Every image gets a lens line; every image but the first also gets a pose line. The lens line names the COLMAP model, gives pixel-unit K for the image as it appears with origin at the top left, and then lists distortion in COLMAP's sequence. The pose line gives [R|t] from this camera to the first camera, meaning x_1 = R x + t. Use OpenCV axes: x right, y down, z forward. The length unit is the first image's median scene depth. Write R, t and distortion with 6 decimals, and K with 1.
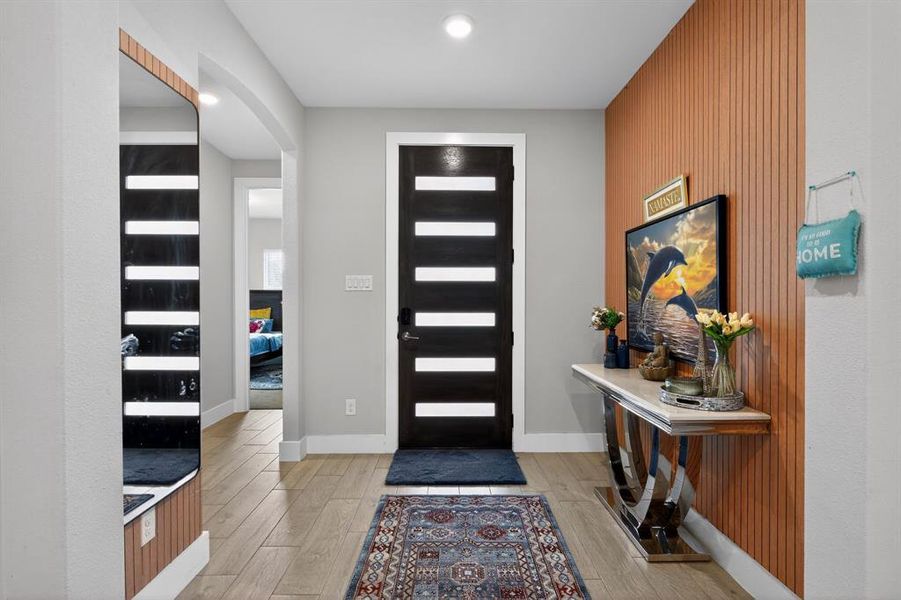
lens RADIAL K [[420.5, 0, 463.5], [0, 420.5, 298.7], [0, 0, 1]] dist [0.005379, 0.000837]
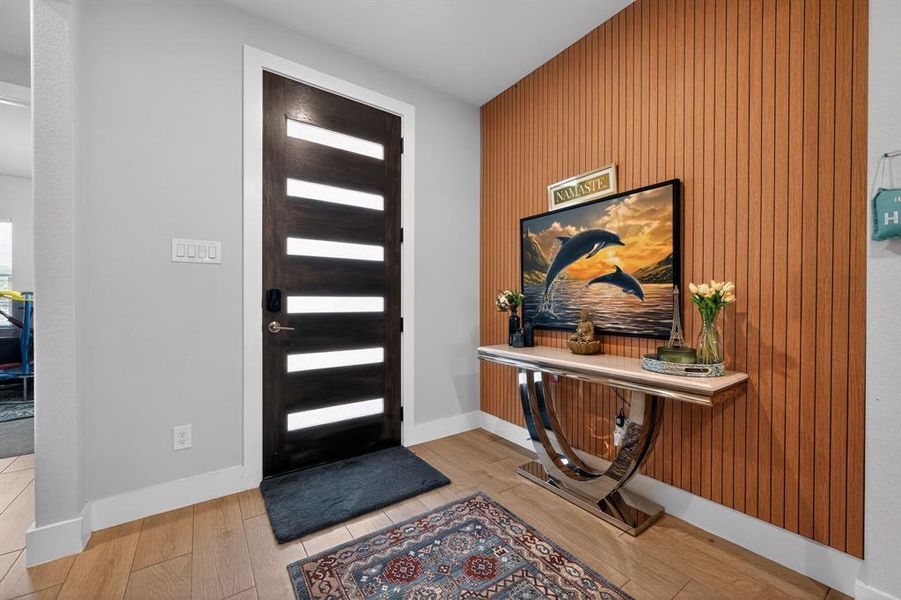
lens RADIAL K [[344.3, 0, 451.8], [0, 344.3, 300.4], [0, 0, 1]] dist [0.002531, -0.000136]
pose [[0.840737, -0.000029, 0.541444, -0.248604], [-0.003724, 0.999976, 0.005835, 0.044739], [-0.541431, -0.006922, 0.840717, 0.380176]]
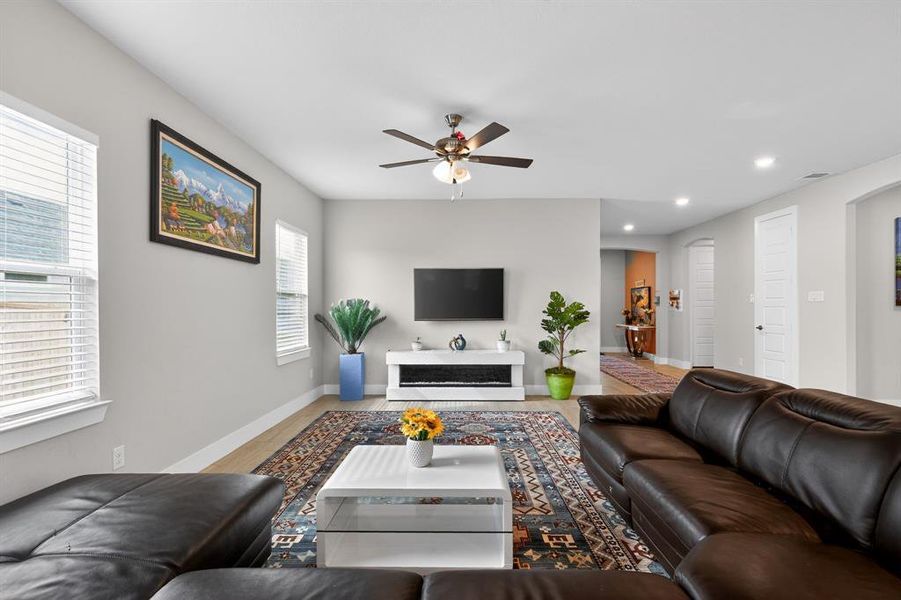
lens RADIAL K [[420.5, 0, 448.7], [0, 420.5, 305.6], [0, 0, 1]] dist [0.005379, 0.000837]
pose [[0.998490, 0.001127, -0.054914, -1.083449], [-0.001250, 0.999997, -0.002215, 0.001288], [0.054912, 0.002280, 0.998489, -2.980337]]
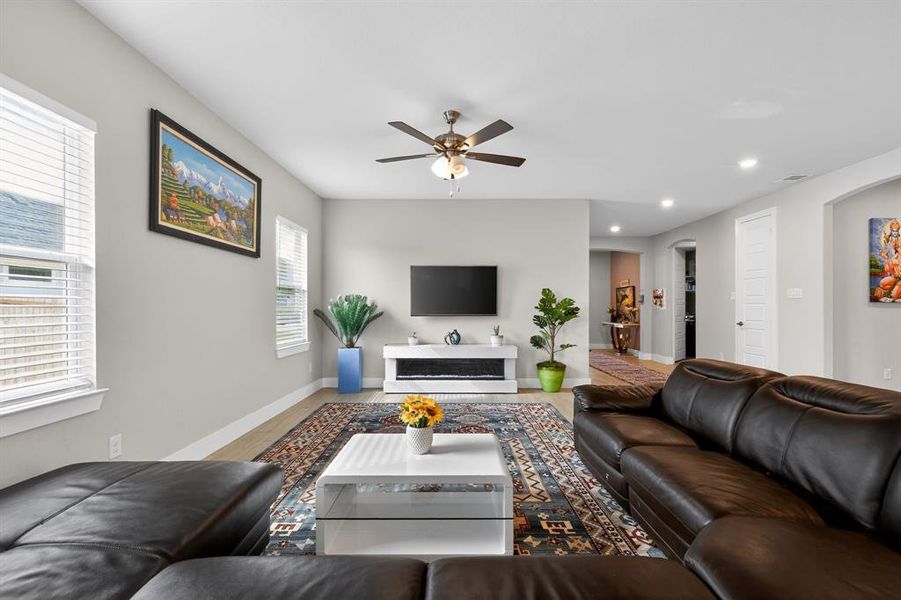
lens RADIAL K [[399.5, 0, 449.1], [0, 399.5, 304.9], [0, 0, 1]] dist [0.005431, 0.000766]
pose [[0.999355, 0.004634, -0.035613, -1.099690], [-0.004821, 0.999975, -0.005191, 0.024225], [0.035588, 0.005359, 0.999352, -2.946253]]
